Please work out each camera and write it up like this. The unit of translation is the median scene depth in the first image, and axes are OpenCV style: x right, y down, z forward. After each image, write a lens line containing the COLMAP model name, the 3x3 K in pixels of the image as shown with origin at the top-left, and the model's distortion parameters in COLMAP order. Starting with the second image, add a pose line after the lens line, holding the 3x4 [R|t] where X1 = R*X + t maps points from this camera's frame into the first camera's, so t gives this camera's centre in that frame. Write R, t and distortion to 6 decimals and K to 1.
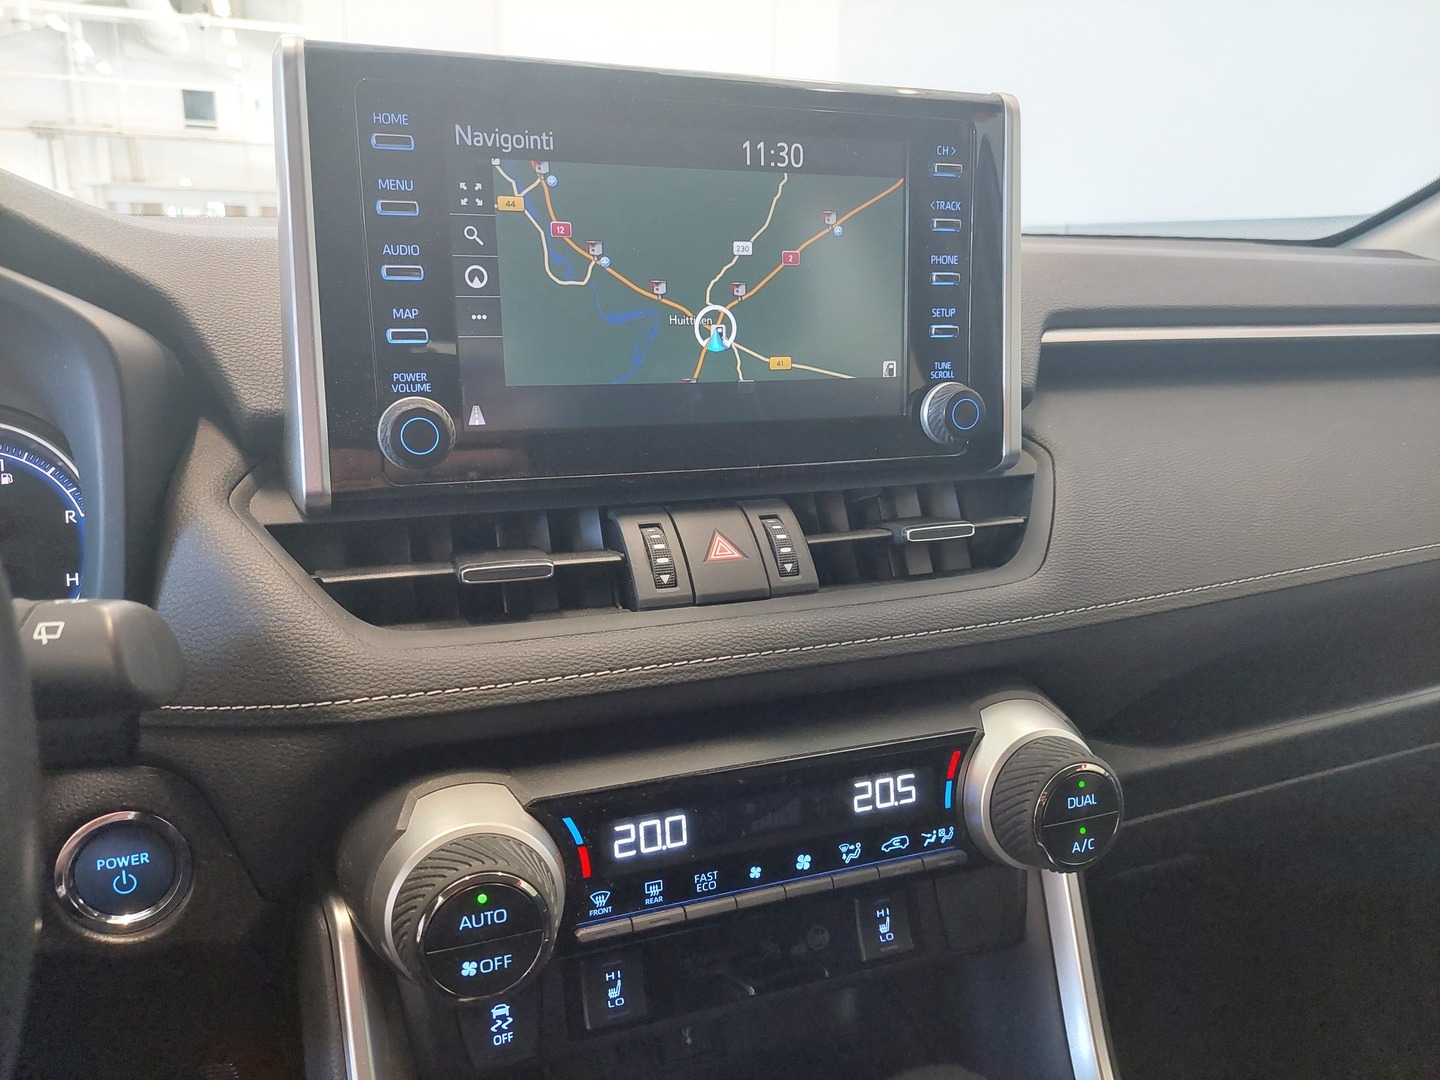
lens RADIAL K [[1045.9, 0, 720.0], [0, 1045.9, 560.4], [0, 0, 1]] dist [0.087175, -0.148519]
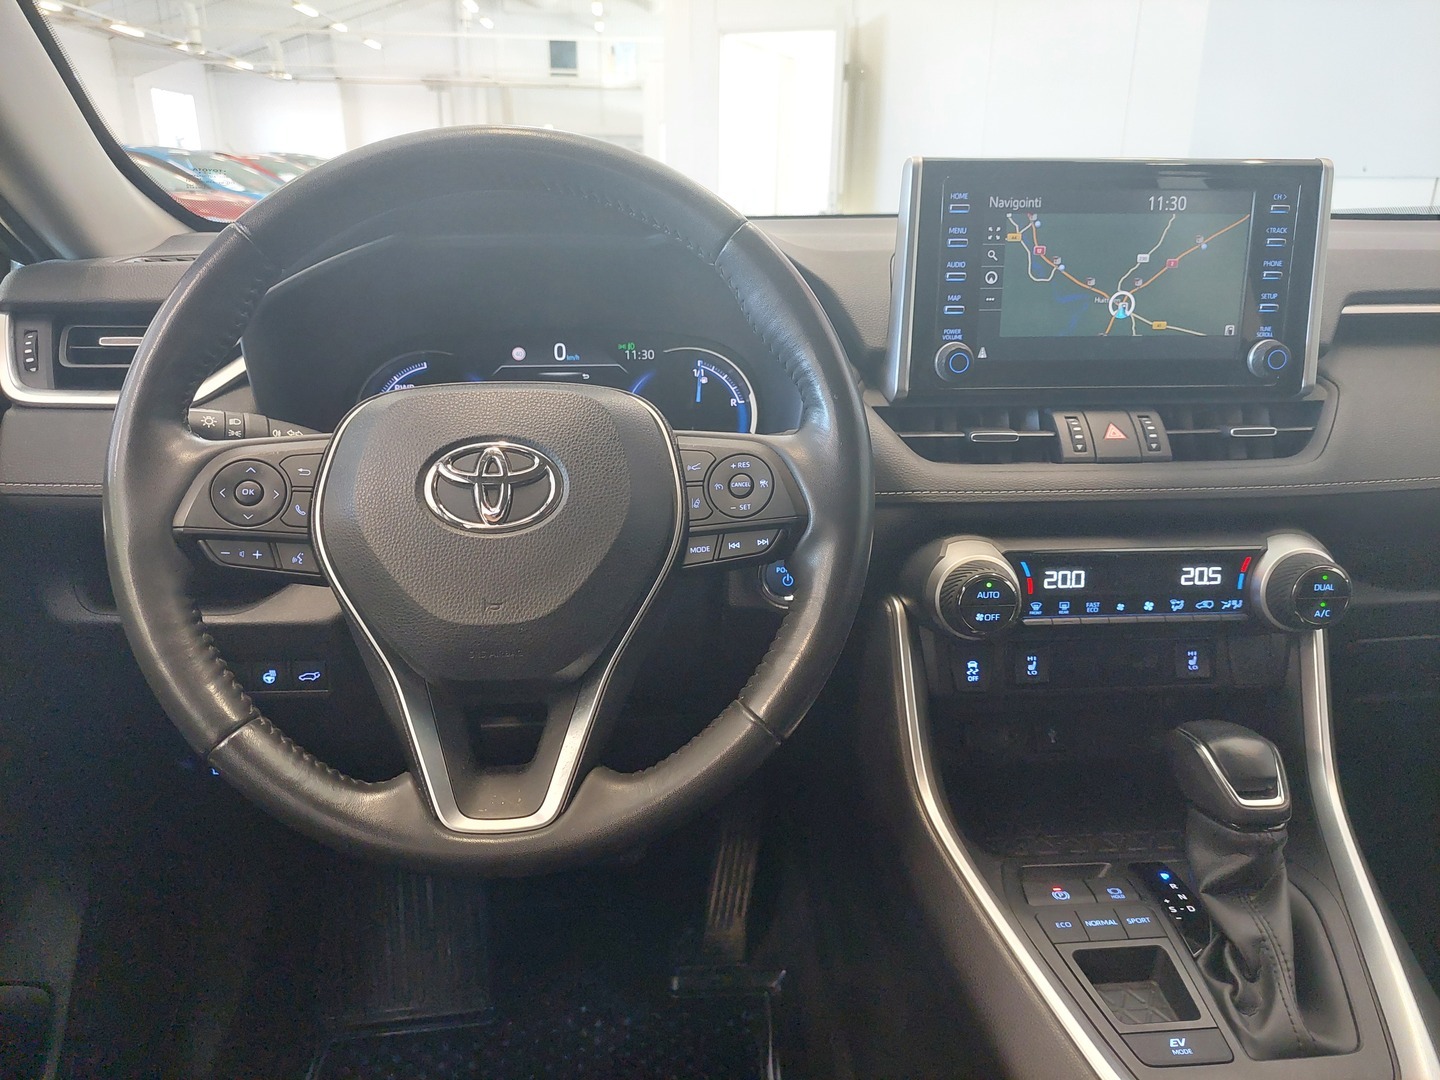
lens RADIAL K [[1051.3, 0, 724.8], [0, 1051.3, 558.4], [0, 0, 1]] dist [0.072473, -0.108323]
pose [[0.960722, 0.083953, -0.264511, -0.143104], [-0.068347, 0.995363, 0.067678, 0.128544], [0.268966, -0.046941, 0.962005, -0.932362]]
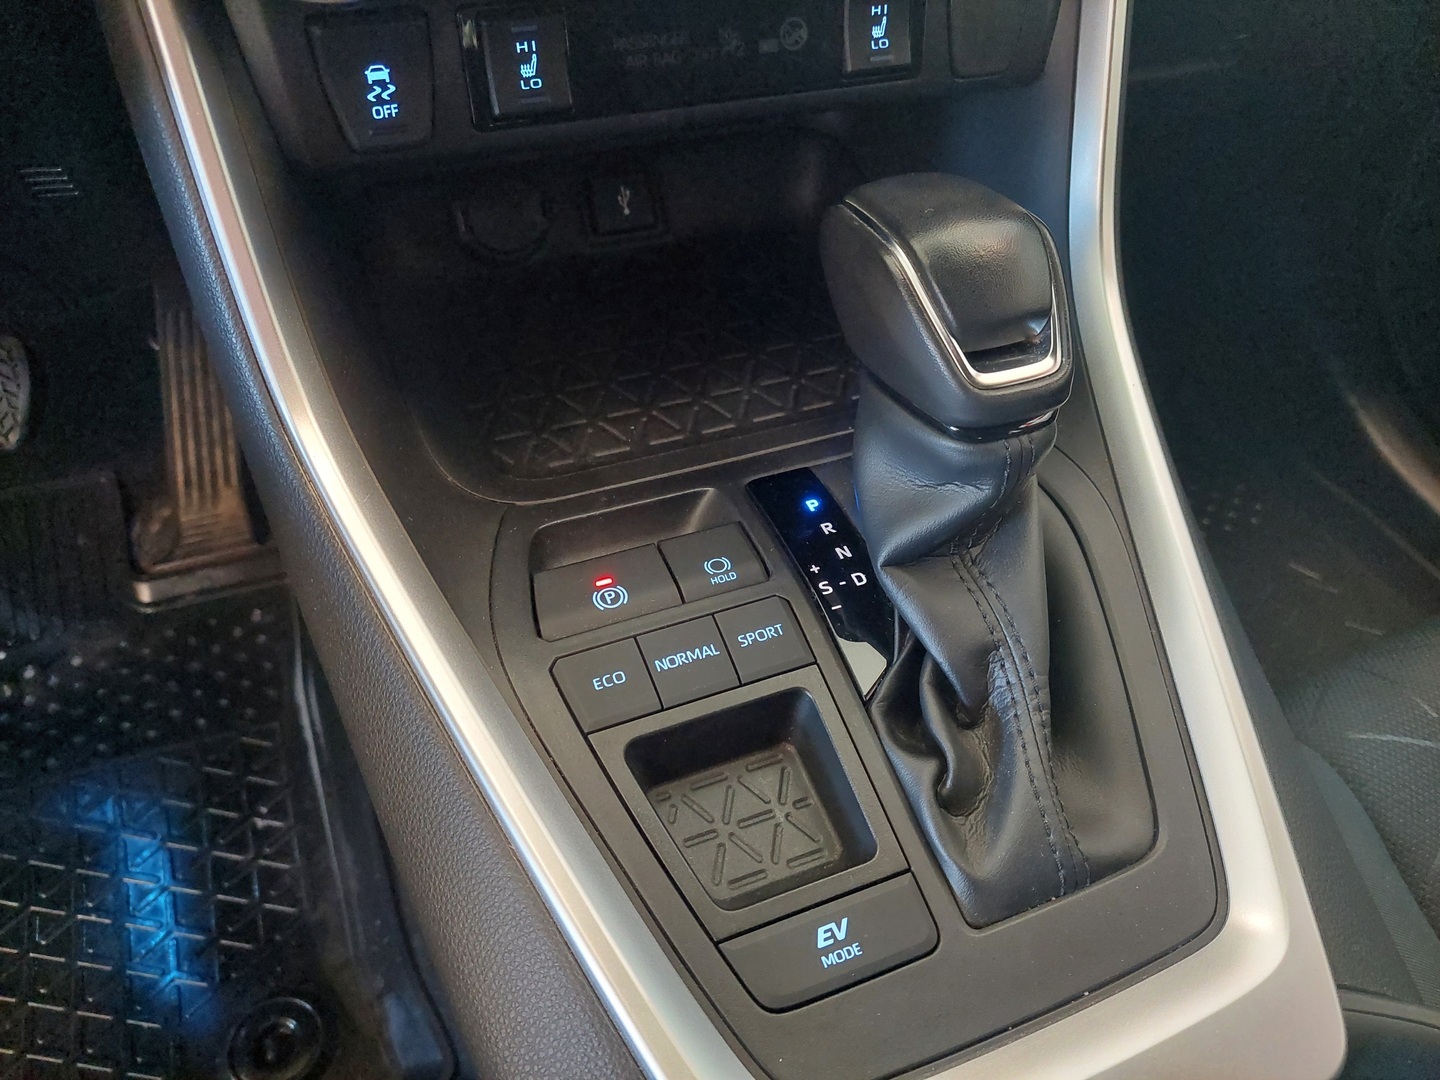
lens RADIAL K [[1049.1, 0, 713.5], [0, 1049.1, 537.2], [0, 0, 1]] dist [0.077219, -0.070695]
pose [[0.997915, 0.025962, 0.059097, -0.002146], [-0.054079, 0.836128, 0.545862, 0.262295], [-0.035241, -0.547919, 0.835788, 0.159652]]
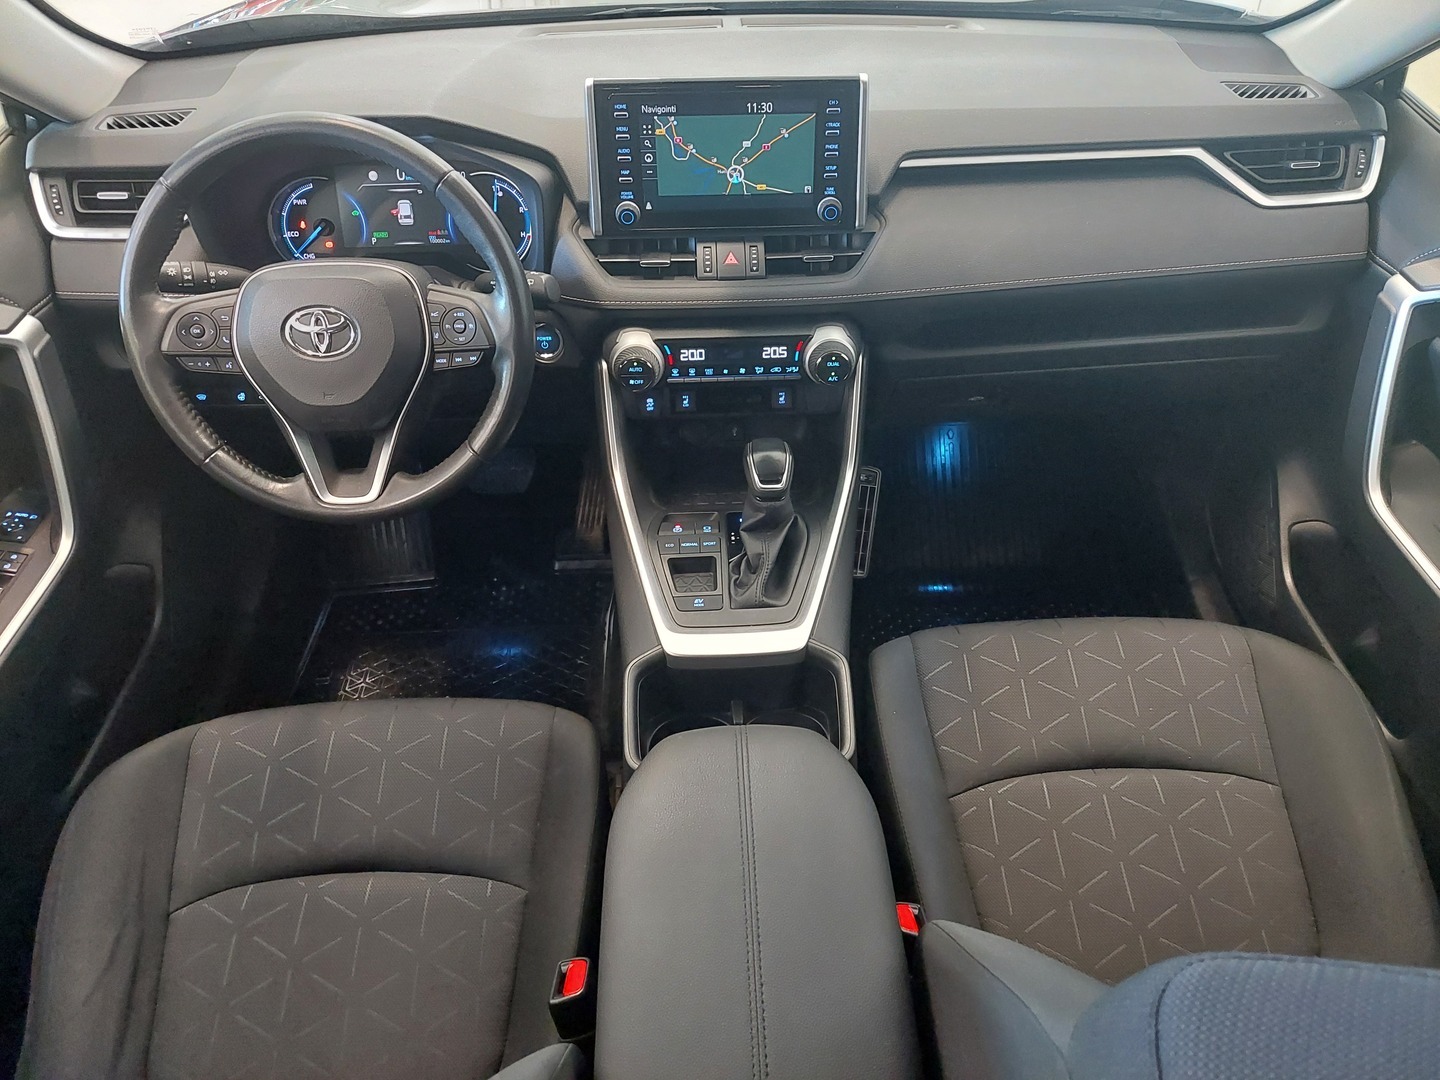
lens RADIAL K [[1061.0, 0, 746.6], [0, 1061.0, 557.9], [0, 0, 1]] dist [0.062527, -0.072382]
pose [[0.950641, 0.189181, -0.245950, 0.943163], [-0.066878, 0.898933, 0.432951, -0.559481], [0.302999, -0.395132, 0.867215, -1.882039]]
